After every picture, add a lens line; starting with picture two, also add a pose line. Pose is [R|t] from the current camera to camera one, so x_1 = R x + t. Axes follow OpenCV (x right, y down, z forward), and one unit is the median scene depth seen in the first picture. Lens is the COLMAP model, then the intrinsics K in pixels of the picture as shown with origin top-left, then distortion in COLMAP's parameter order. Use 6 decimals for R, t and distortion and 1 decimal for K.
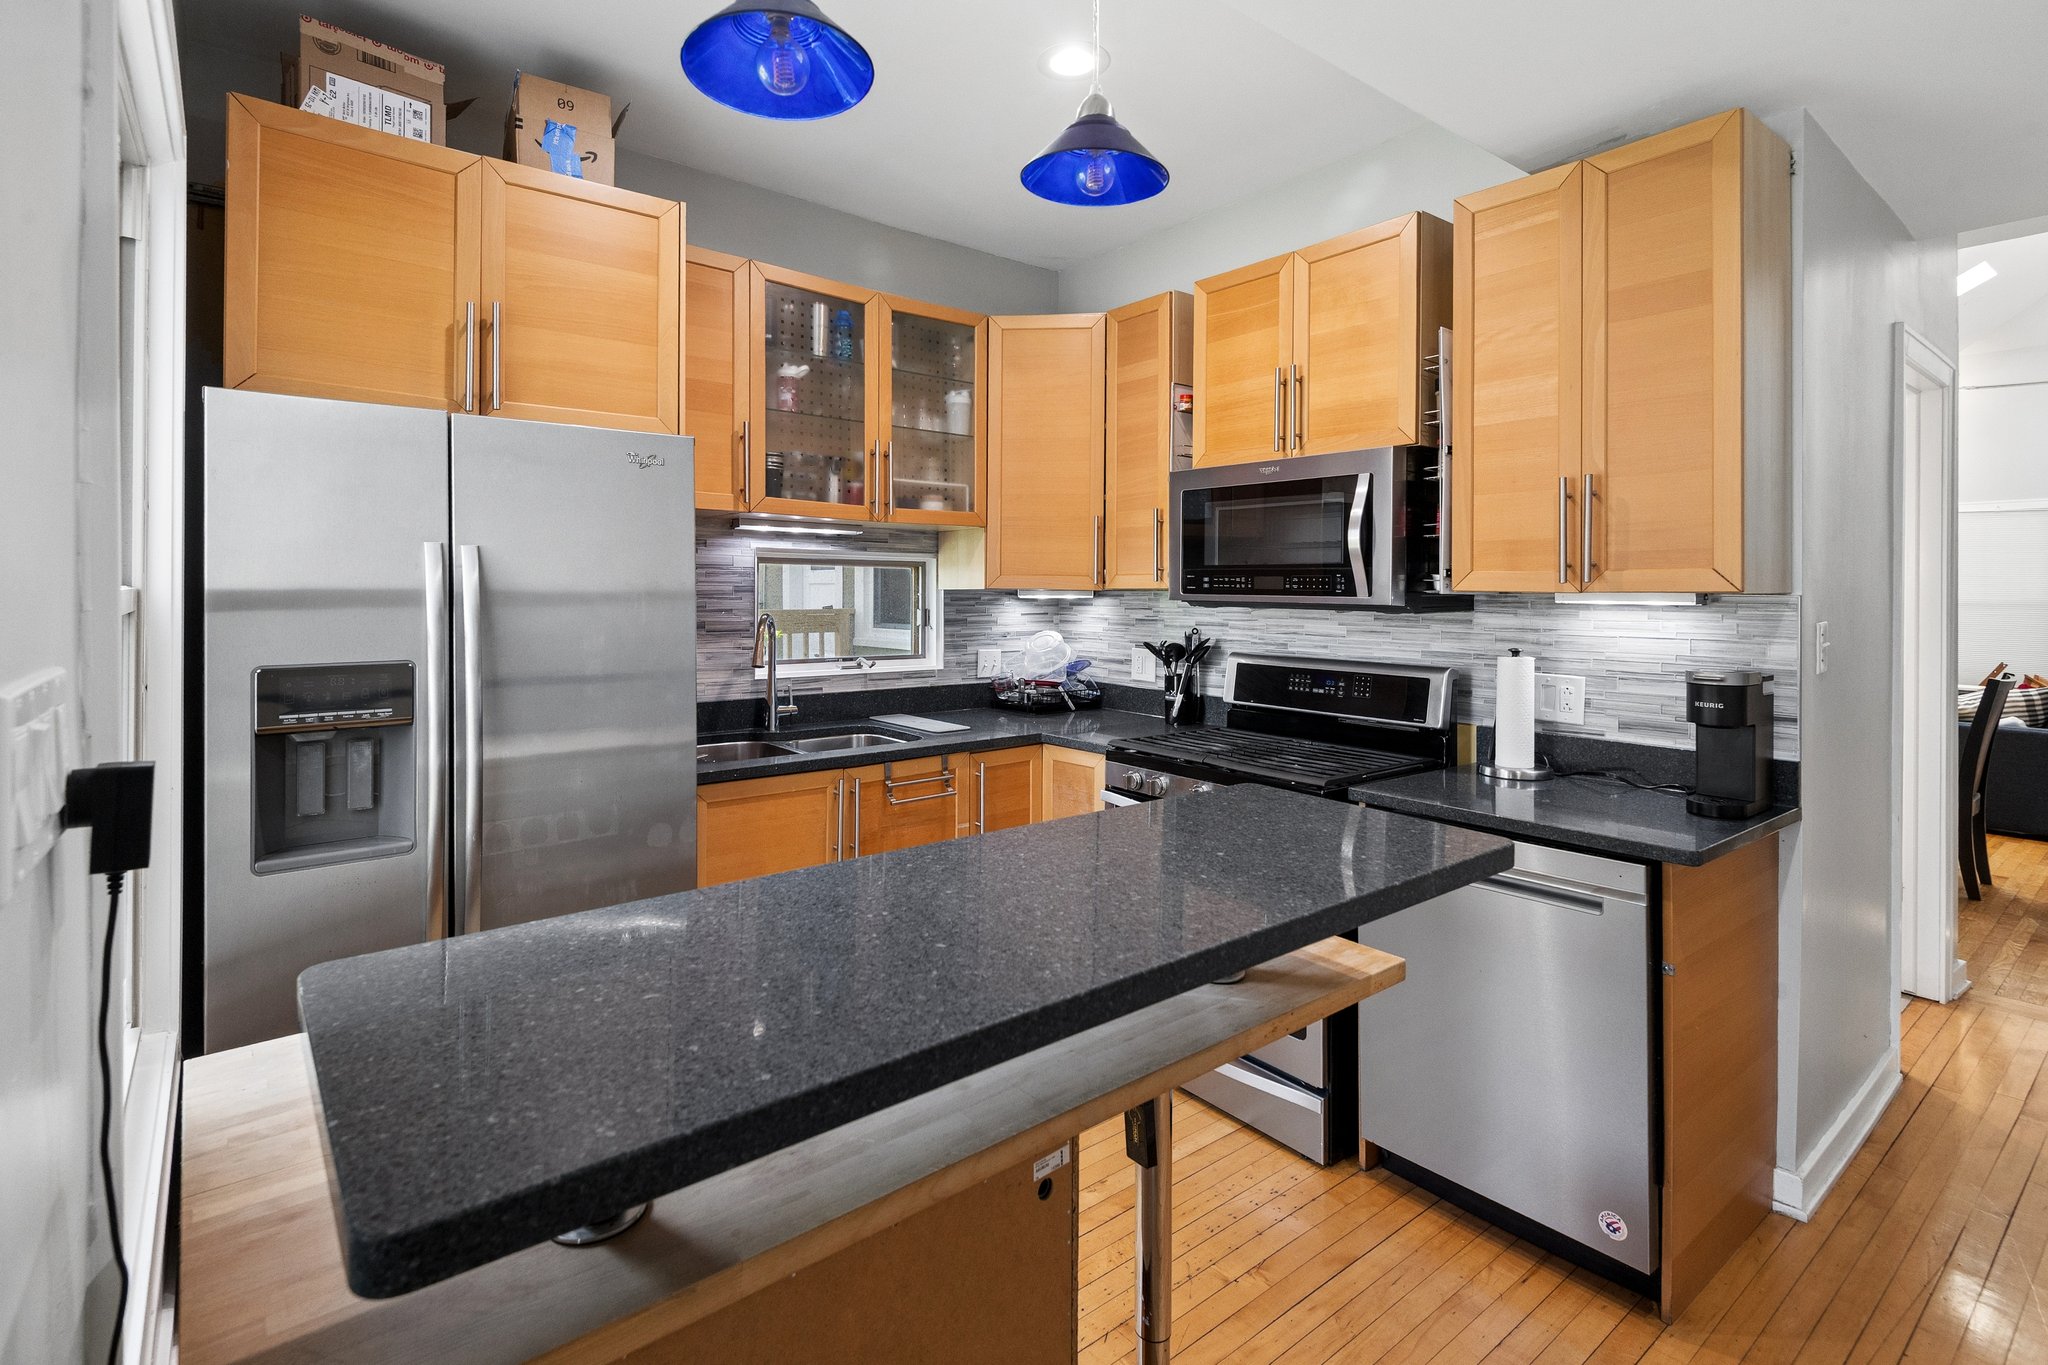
lens RADIAL K [[960.9, 0, 1023.6], [0, 960.9, 601.2], [0, 0, 1]] dist [-0.000818, -0.000425]
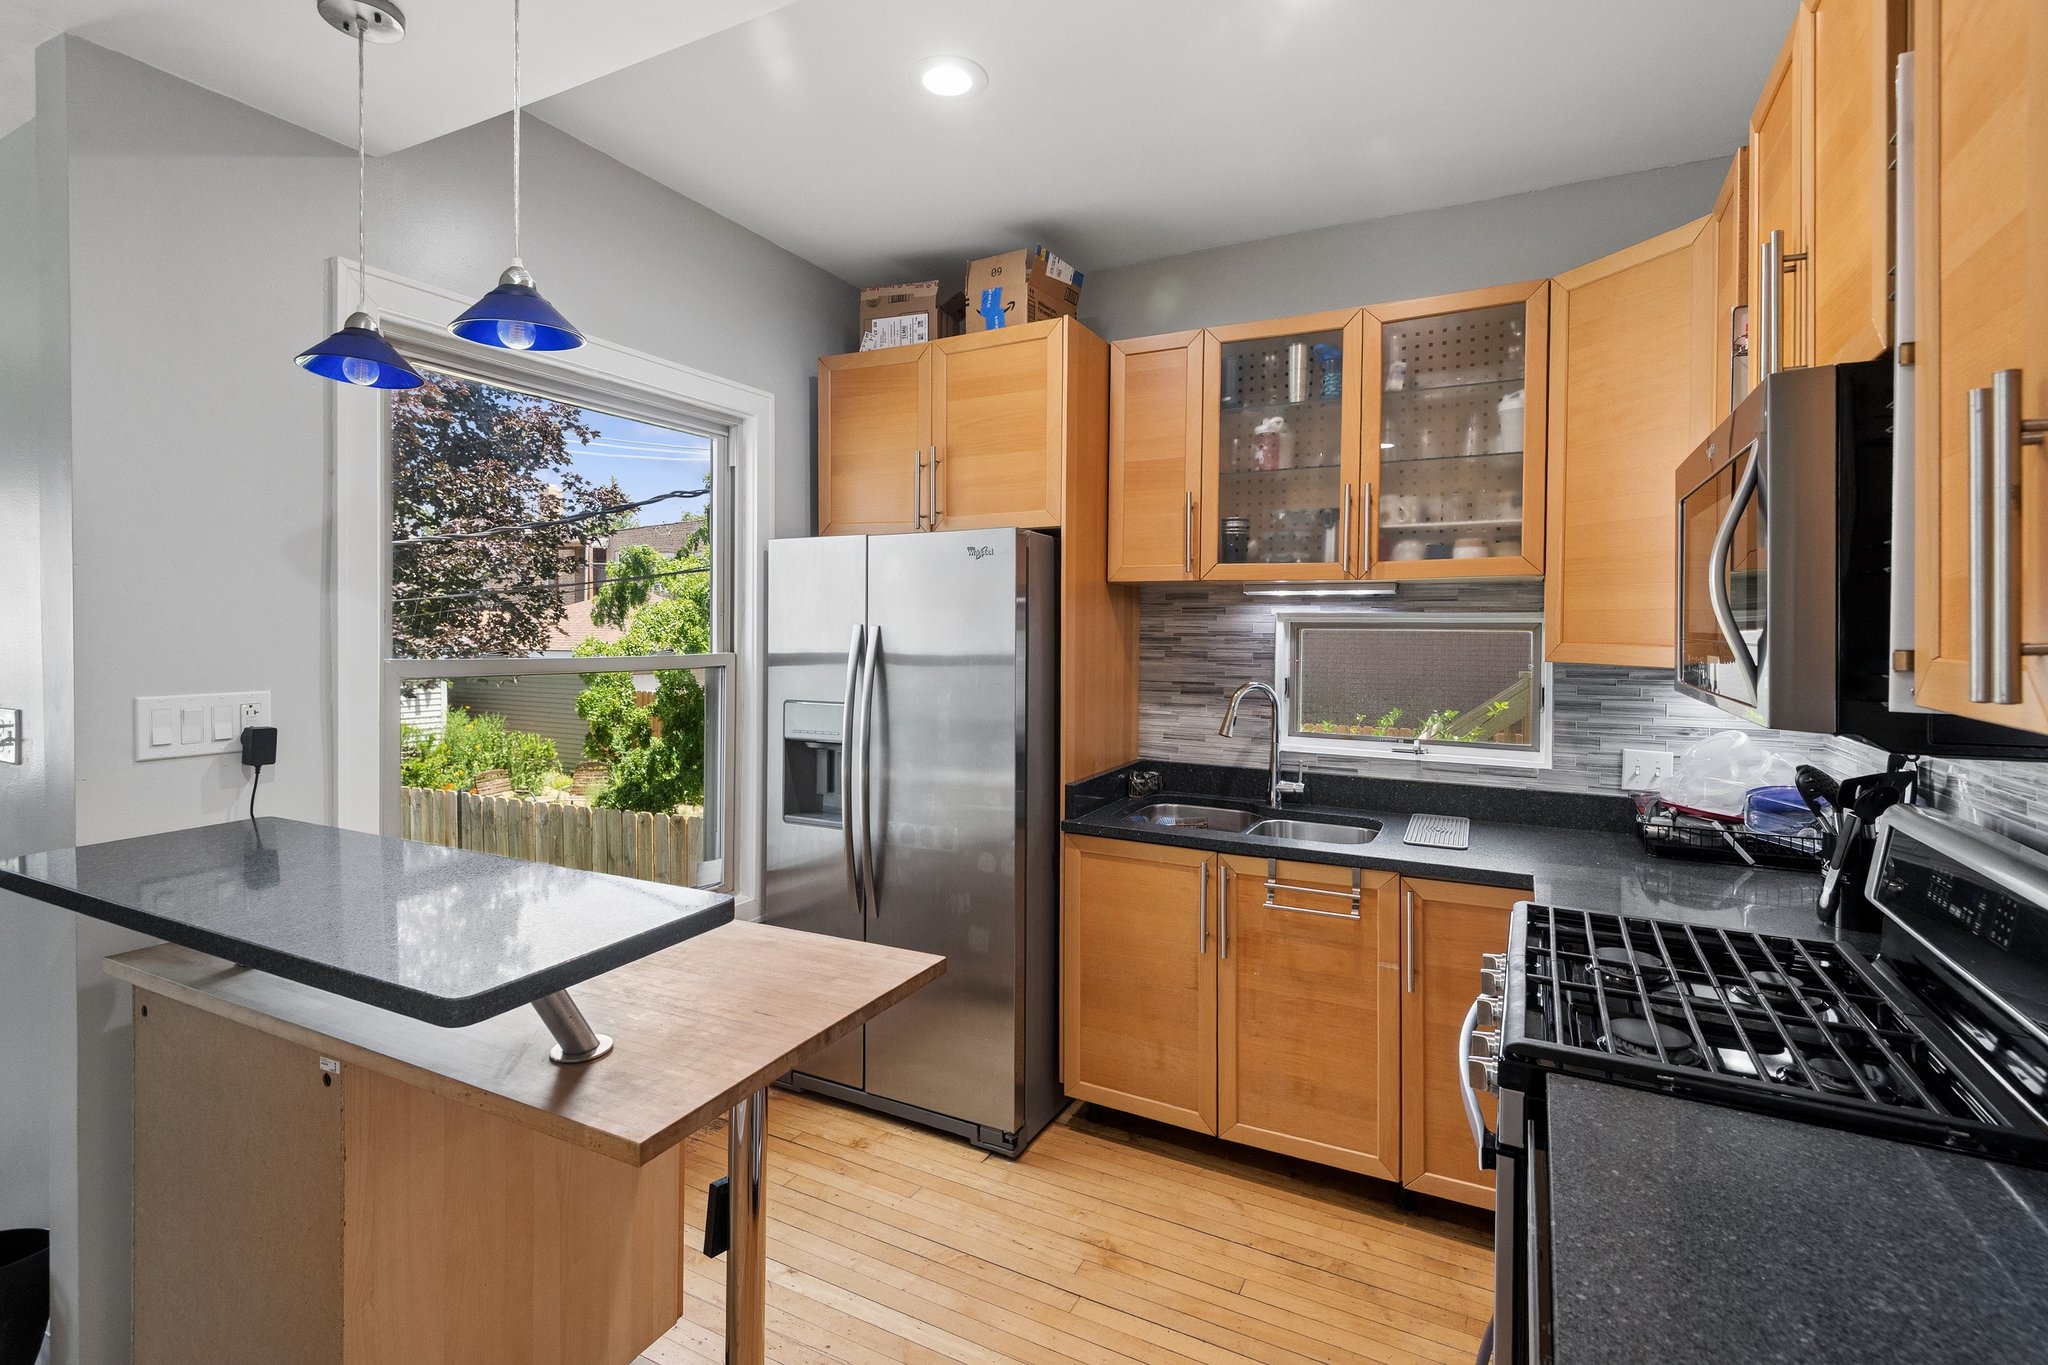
lens RADIAL K [[973.7, 0, 1018.7], [0, 973.7, 648.0], [0, 0, 1]] dist [0.025445, -0.000141]
pose [[0.388269, 0.014534, -0.921432, 0.529175], [-0.016098, 0.999830, 0.008988, -0.025974], [0.921406, 0.011344, 0.388437, 0.392157]]
